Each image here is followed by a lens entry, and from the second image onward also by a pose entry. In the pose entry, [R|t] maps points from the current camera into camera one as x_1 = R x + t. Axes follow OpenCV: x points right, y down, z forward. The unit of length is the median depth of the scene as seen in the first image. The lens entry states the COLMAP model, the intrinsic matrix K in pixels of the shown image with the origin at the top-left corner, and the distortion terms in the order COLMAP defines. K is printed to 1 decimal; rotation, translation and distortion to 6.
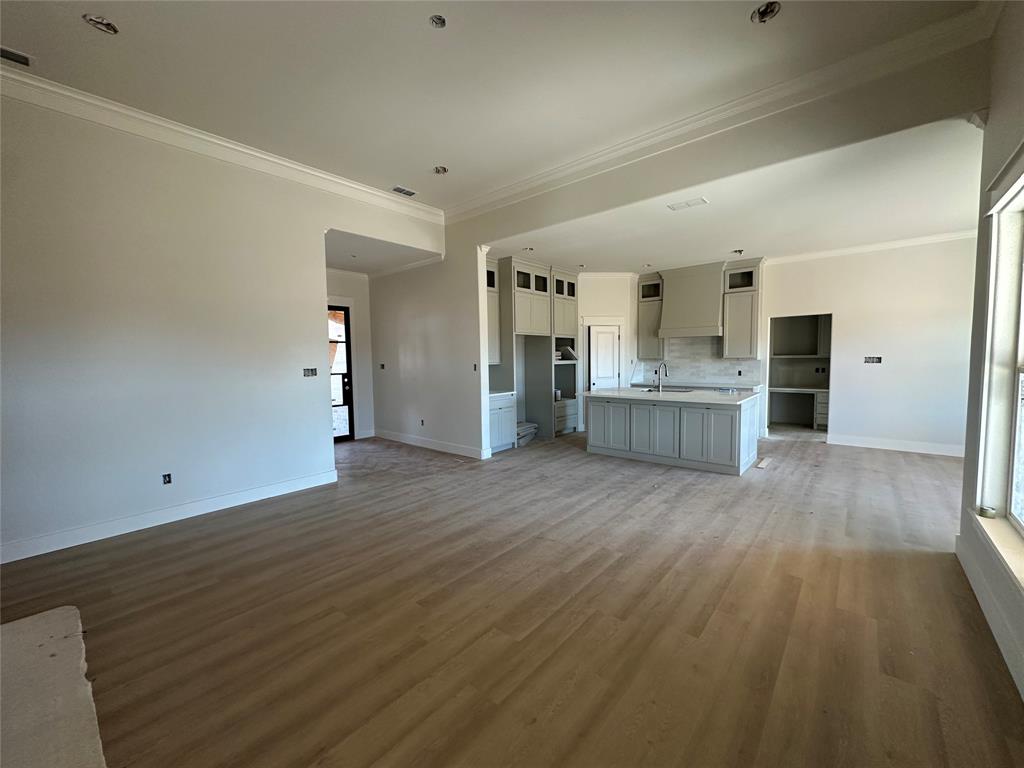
lens RADIAL K [[406.6, 0, 512.0], [0, 406.6, 384.0], [0, 0, 1]] dist [-0.002623, 0.000308]
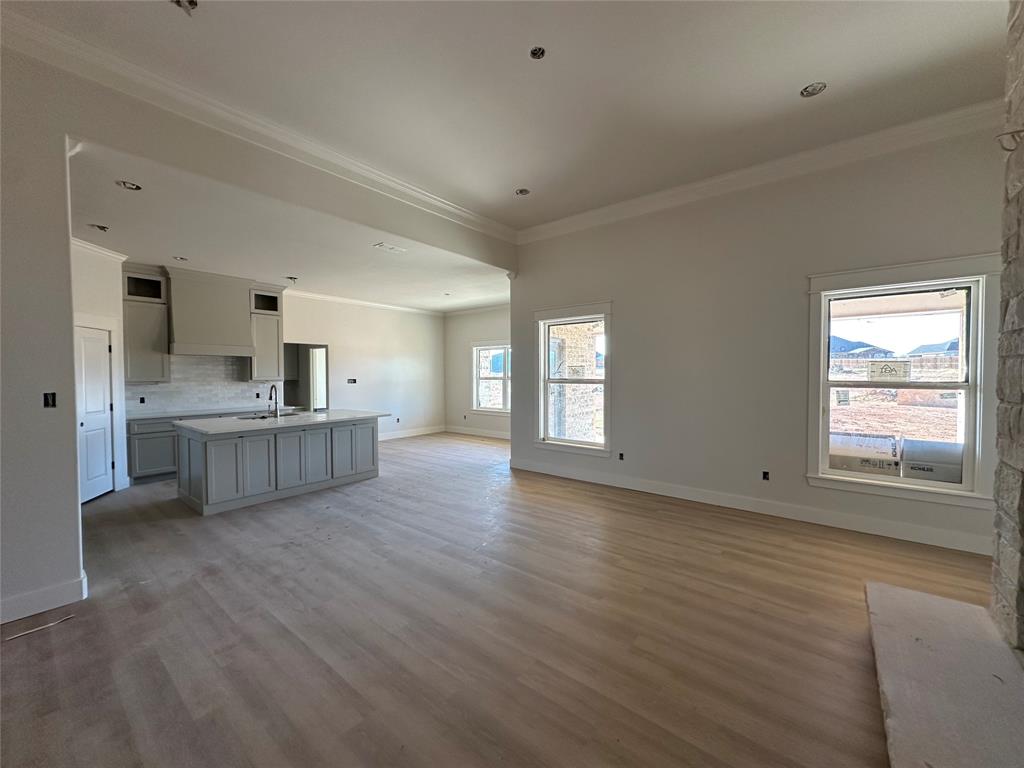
lens RADIAL K [[406.6, 0, 512.0], [0, 406.6, 384.0], [0, 0, 1]] dist [-0.002623, 0.000308]
pose [[-0.031897, -0.009725, 0.999444, -0.451374], [0.071110, 0.997397, 0.011975, -0.023217], [-0.996958, 0.071452, -0.031123, 0.426843]]
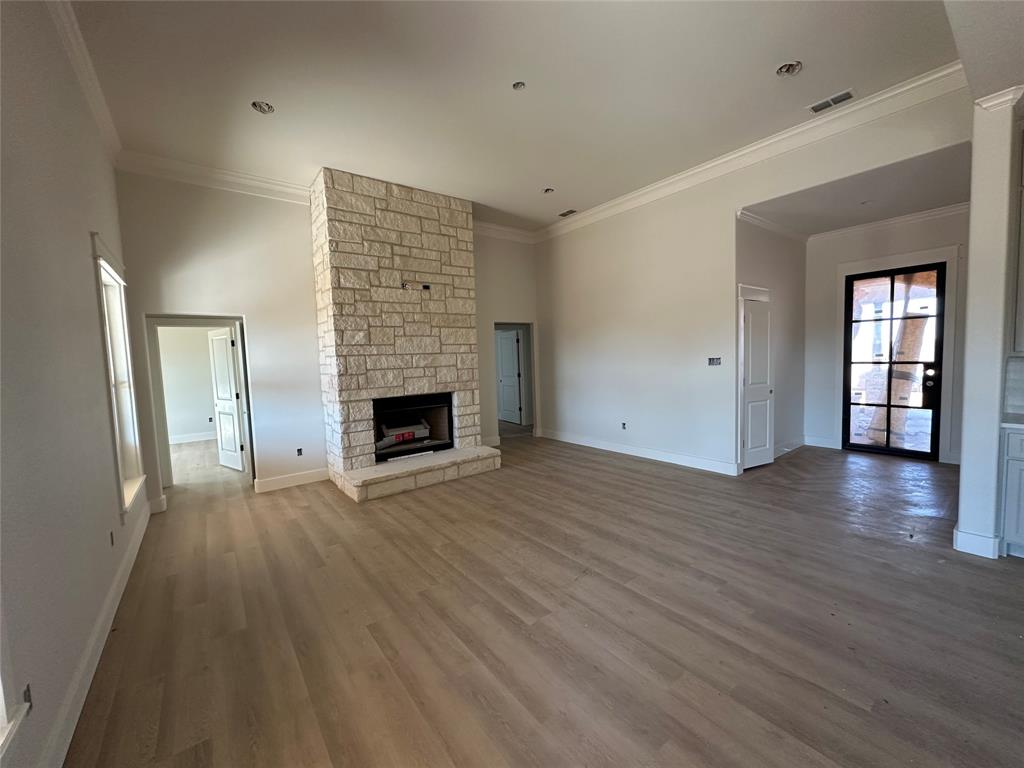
lens RADIAL K [[406.6, 0, 512.0], [0, 406.6, 384.0], [0, 0, 1]] dist [-0.002623, 0.000308]
pose [[-0.201155, 0.090945, -0.975328, 0.410859], [-0.025986, 0.994835, 0.098124, -0.039558], [0.979215, 0.045083, -0.197753, 0.466515]]
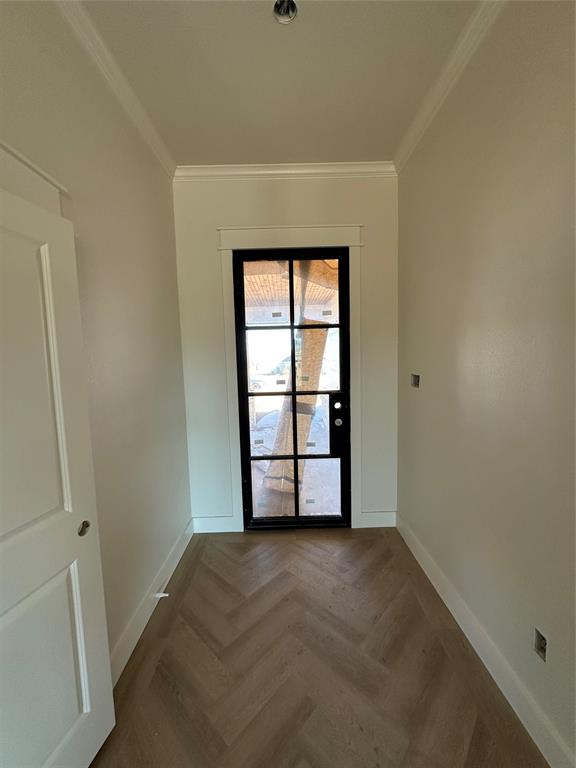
lens RADIAL K [[304.9, 0, 288.0], [0, 304.9, 384.0], [0, 0, 1]] dist [-0.002623, 0.000308]
pose [[0.660631, 0.066480, -0.747762, -0.187162], [-0.034663, 0.997710, 0.058077, -0.055816], [0.749910, -0.012447, 0.661423, 0.746618]]
